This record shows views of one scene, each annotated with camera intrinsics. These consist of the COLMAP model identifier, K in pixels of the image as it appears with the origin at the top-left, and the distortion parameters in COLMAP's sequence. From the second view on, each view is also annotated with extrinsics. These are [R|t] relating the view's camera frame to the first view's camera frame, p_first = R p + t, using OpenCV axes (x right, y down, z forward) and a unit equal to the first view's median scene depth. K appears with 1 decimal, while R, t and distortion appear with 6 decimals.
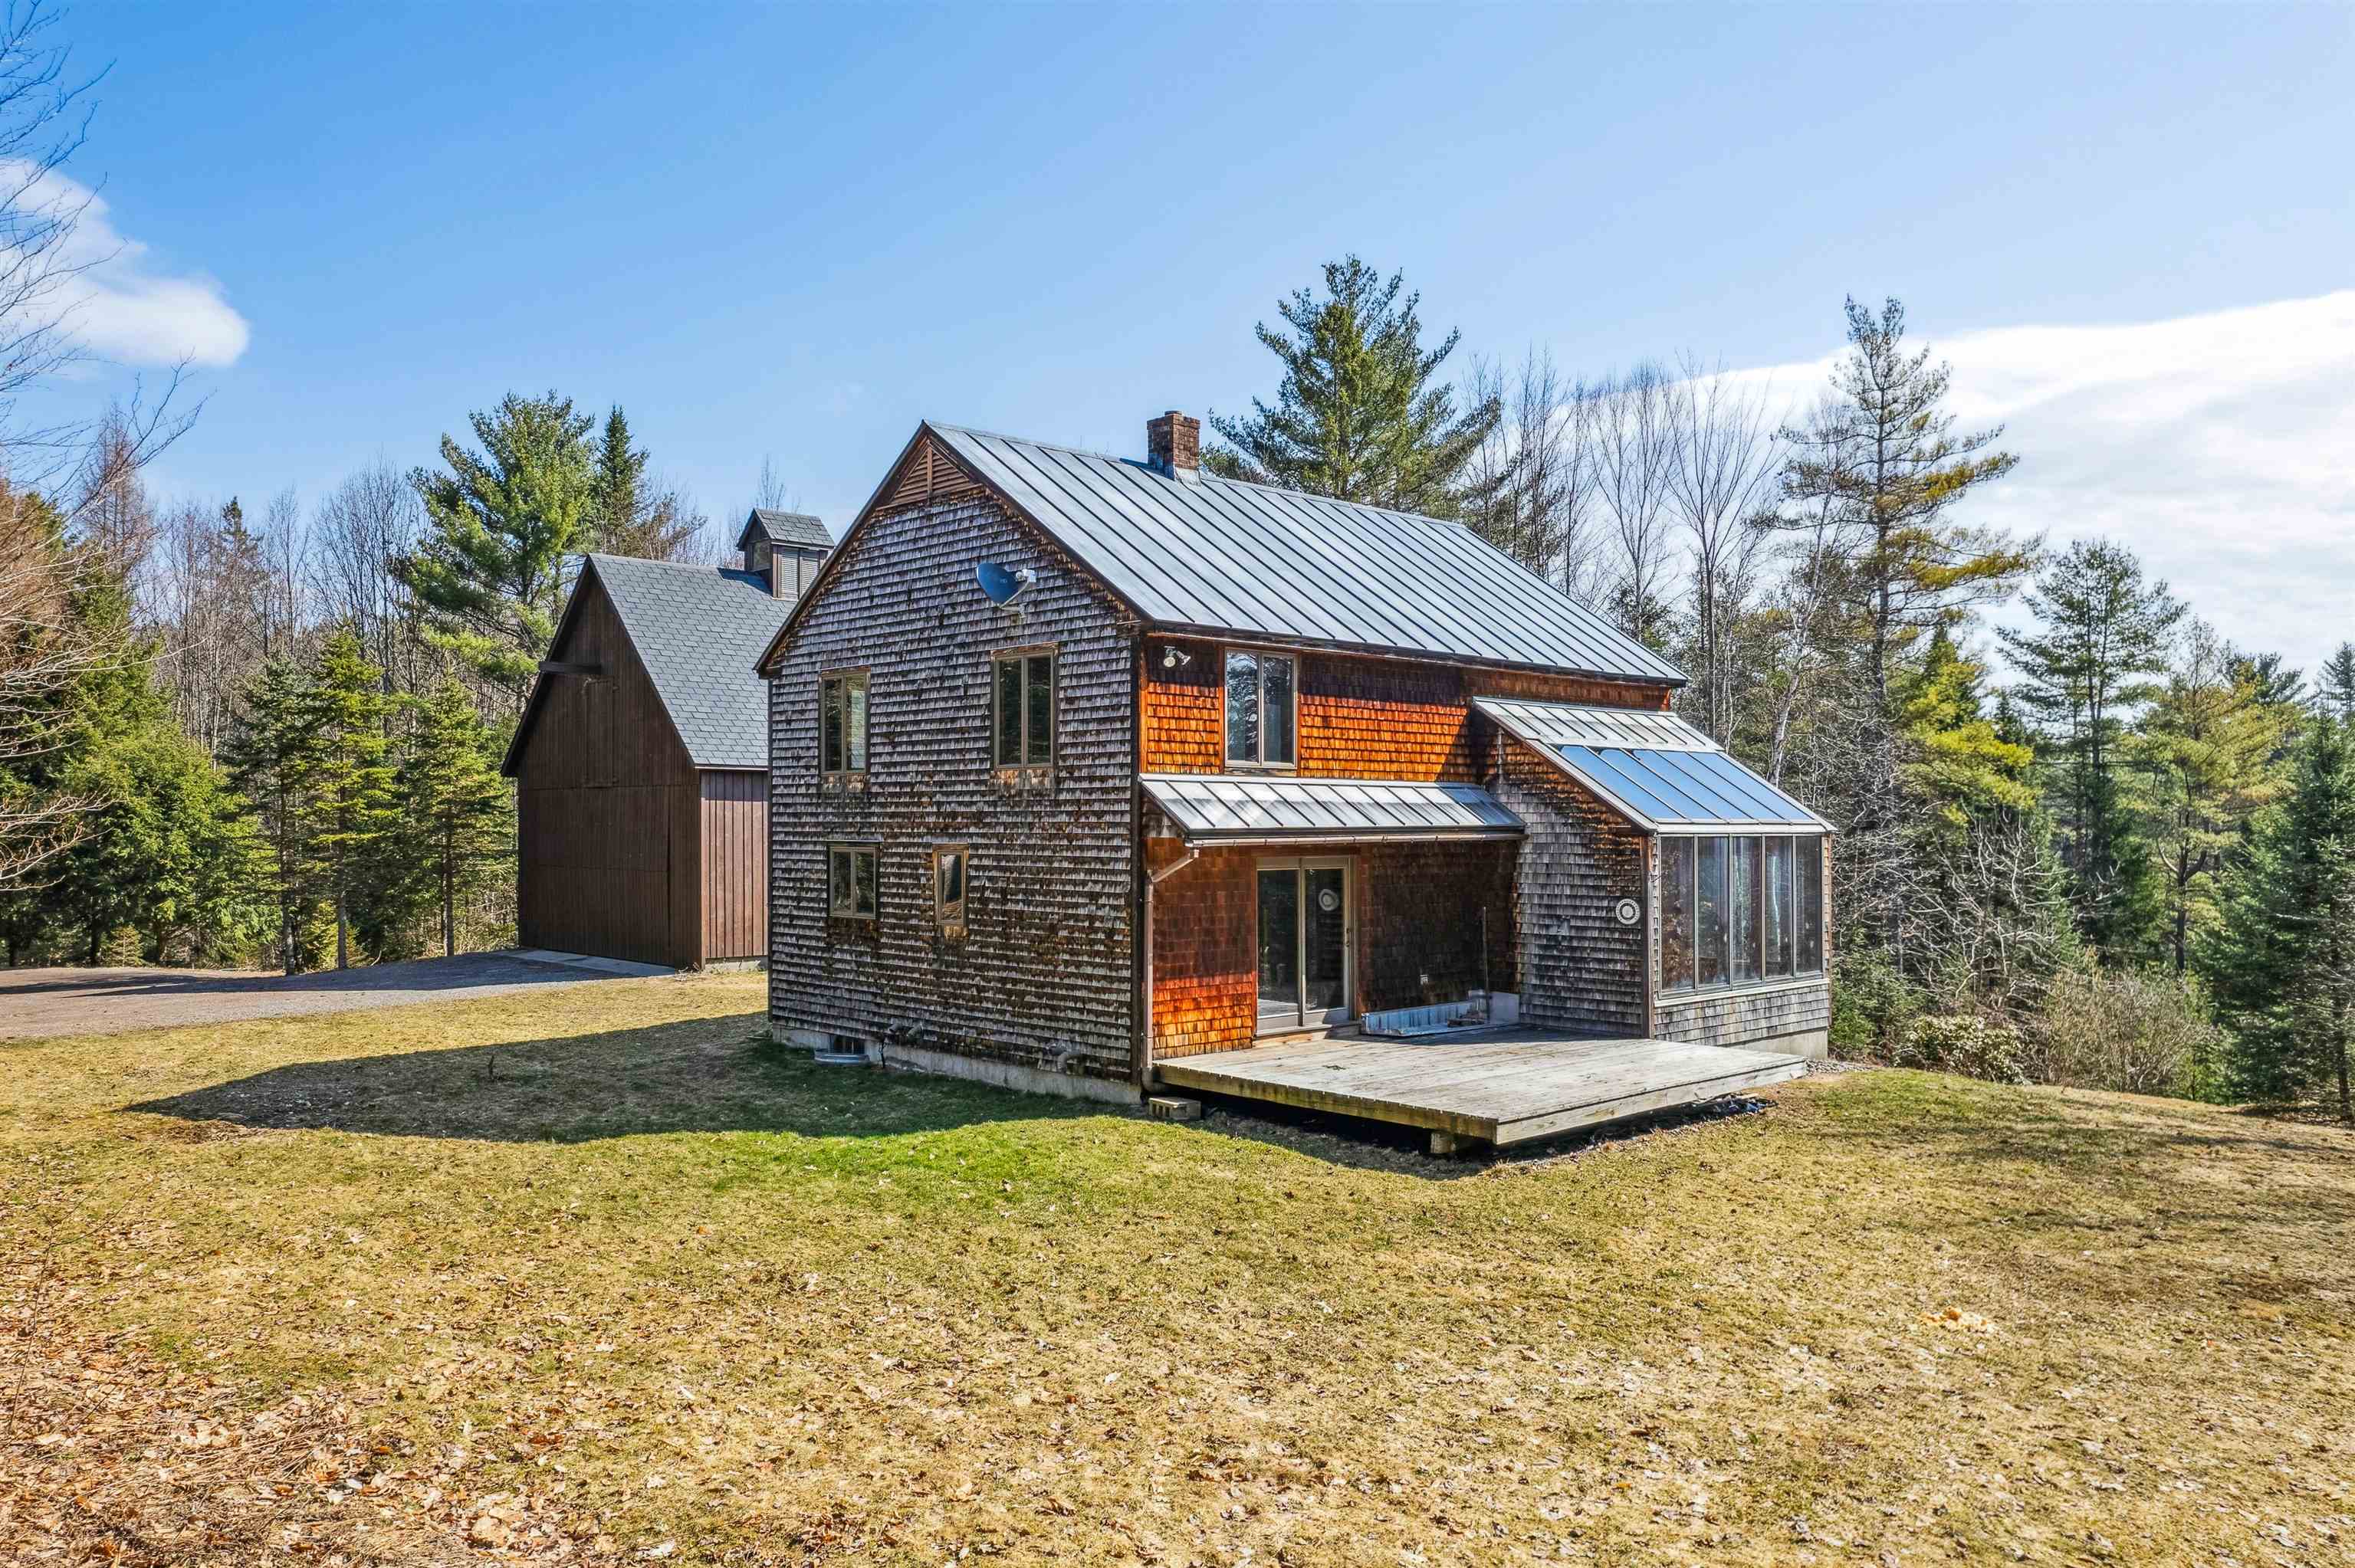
lens RADIAL K [[1638.4, 0, 1172.3], [0, 1638.4, 820.6], [0, 0, 1]] dist [-0.010890, -0.001584]
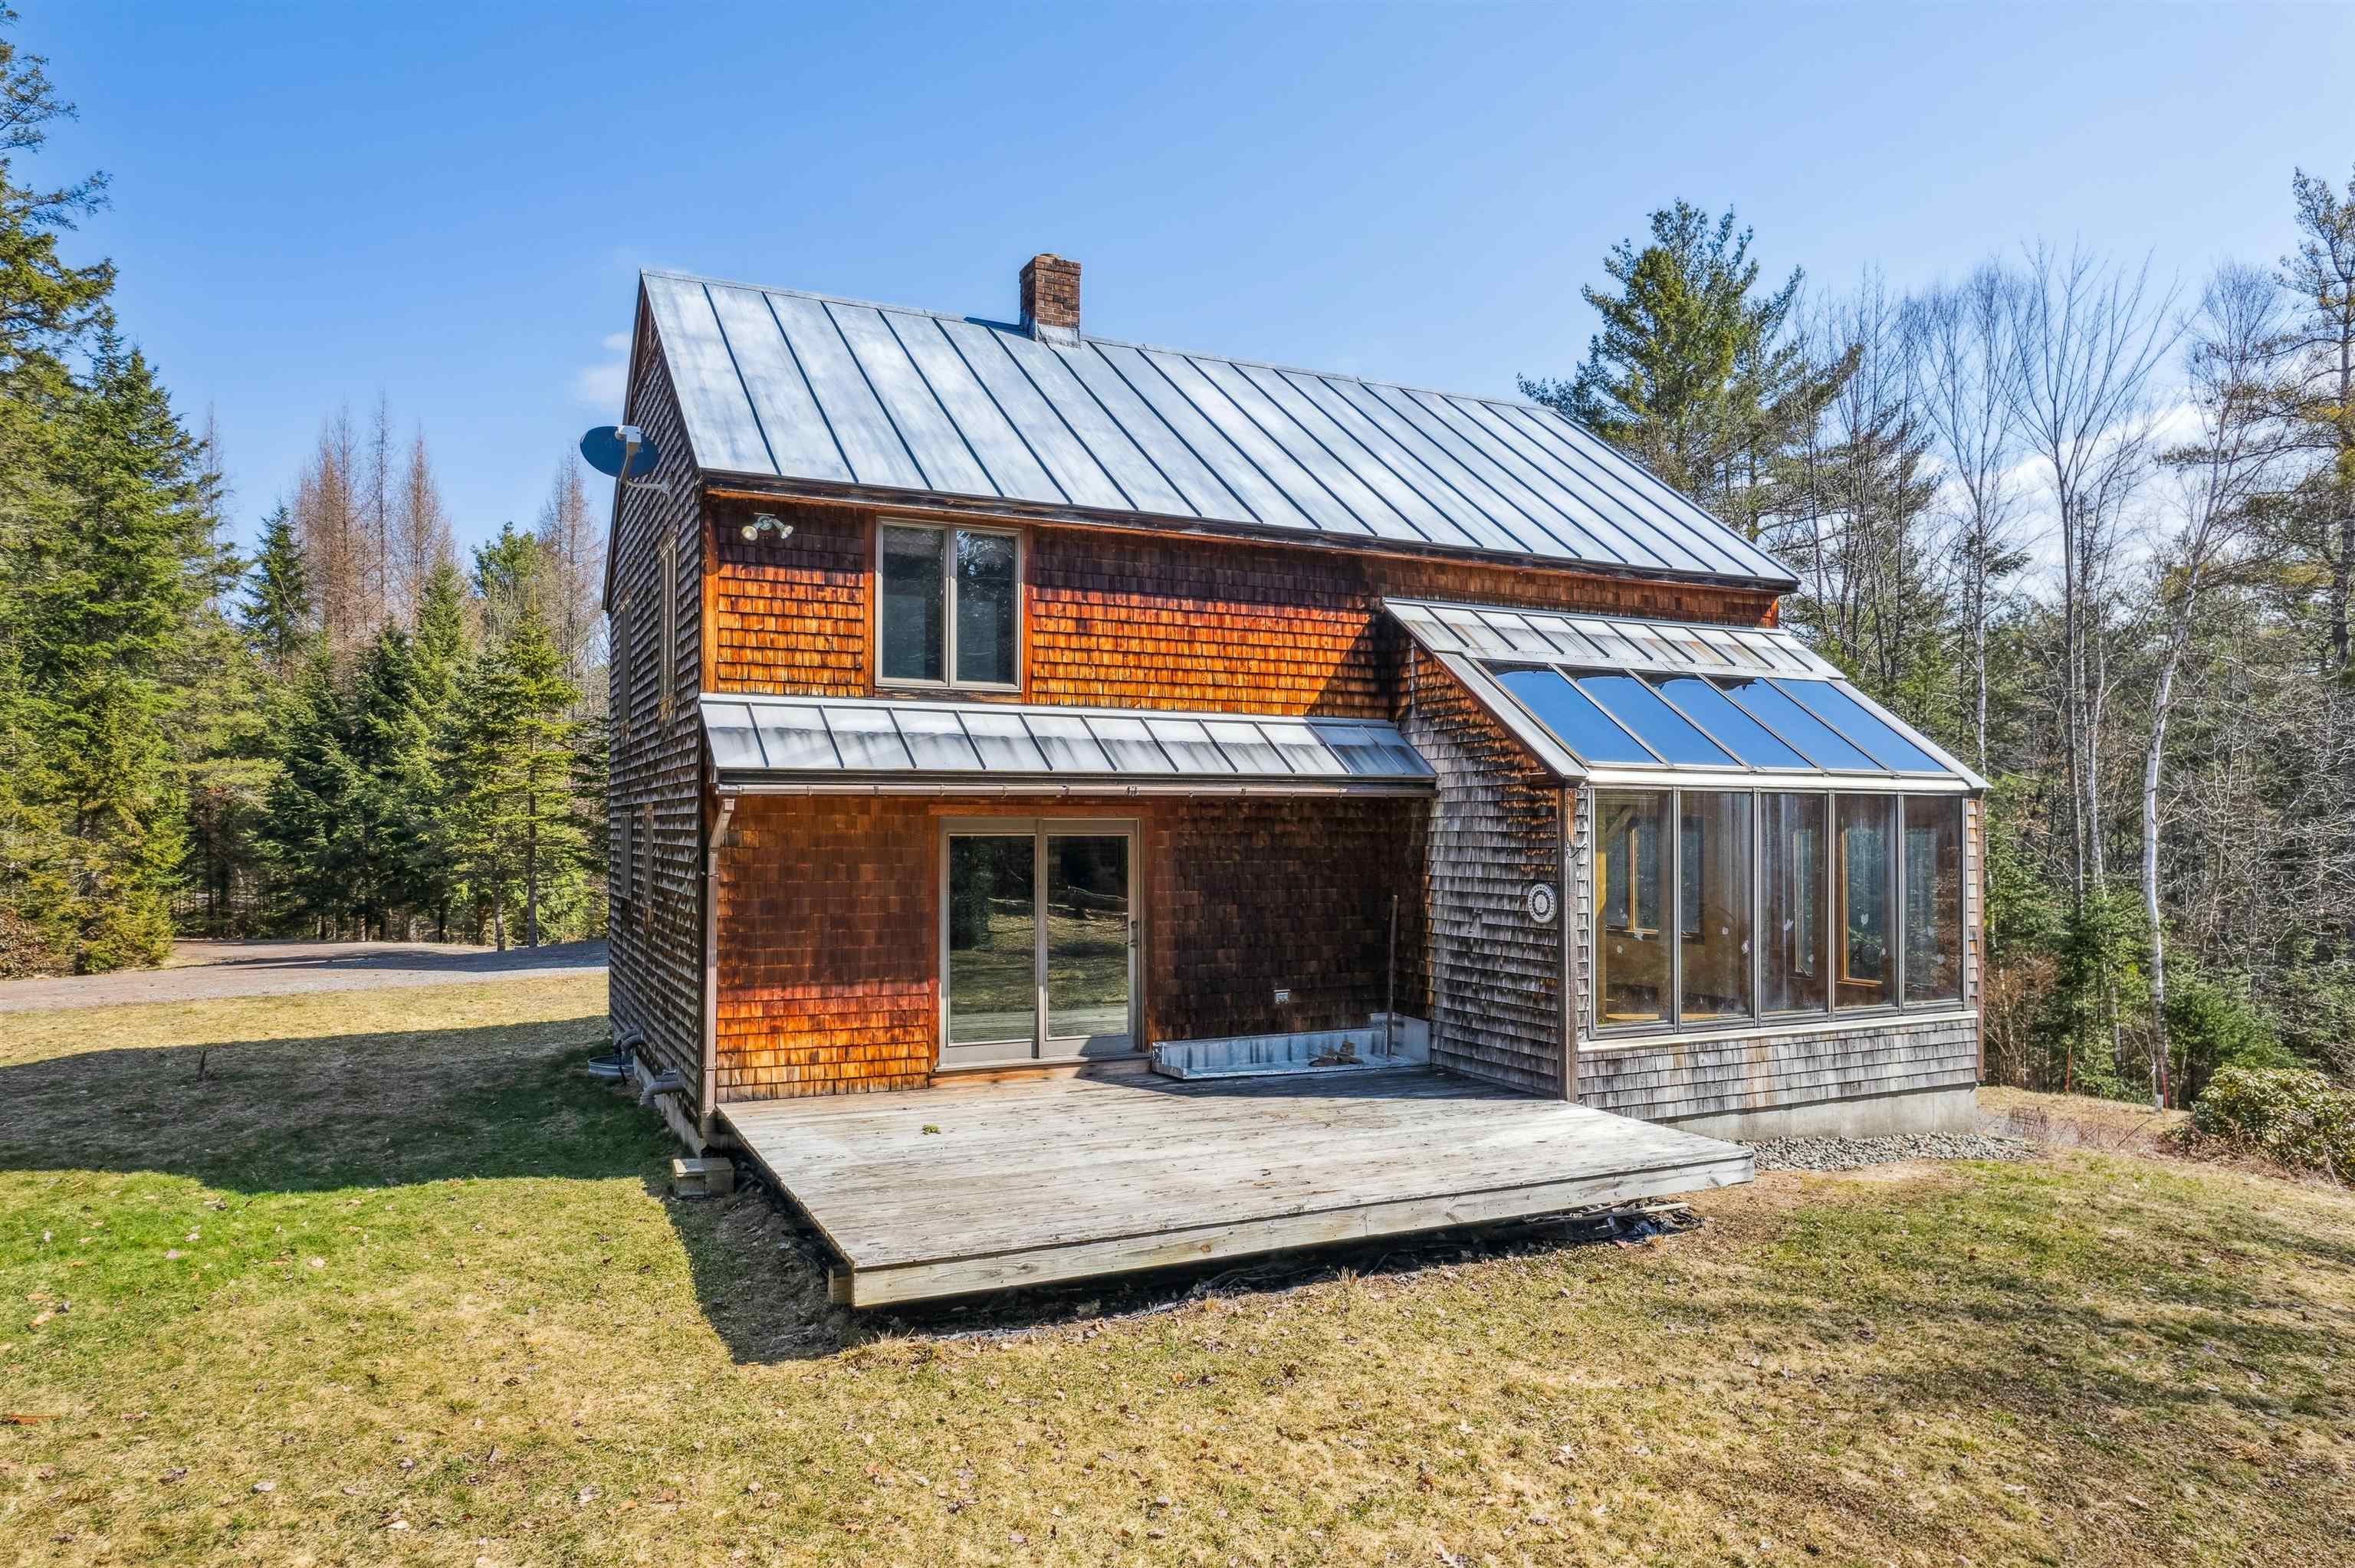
lens RADIAL K [[1532.9, 0, 1186.2], [0, 1532.9, 821.9], [0, 0, 1]] dist [-0.057236, 0.052470]
pose [[0.958526, -0.000629, -0.285006, 0.302998], [0.000520, 1.000000, -0.000455, 0.022289], [0.285006, 0.000288, 0.958526, 0.358809]]
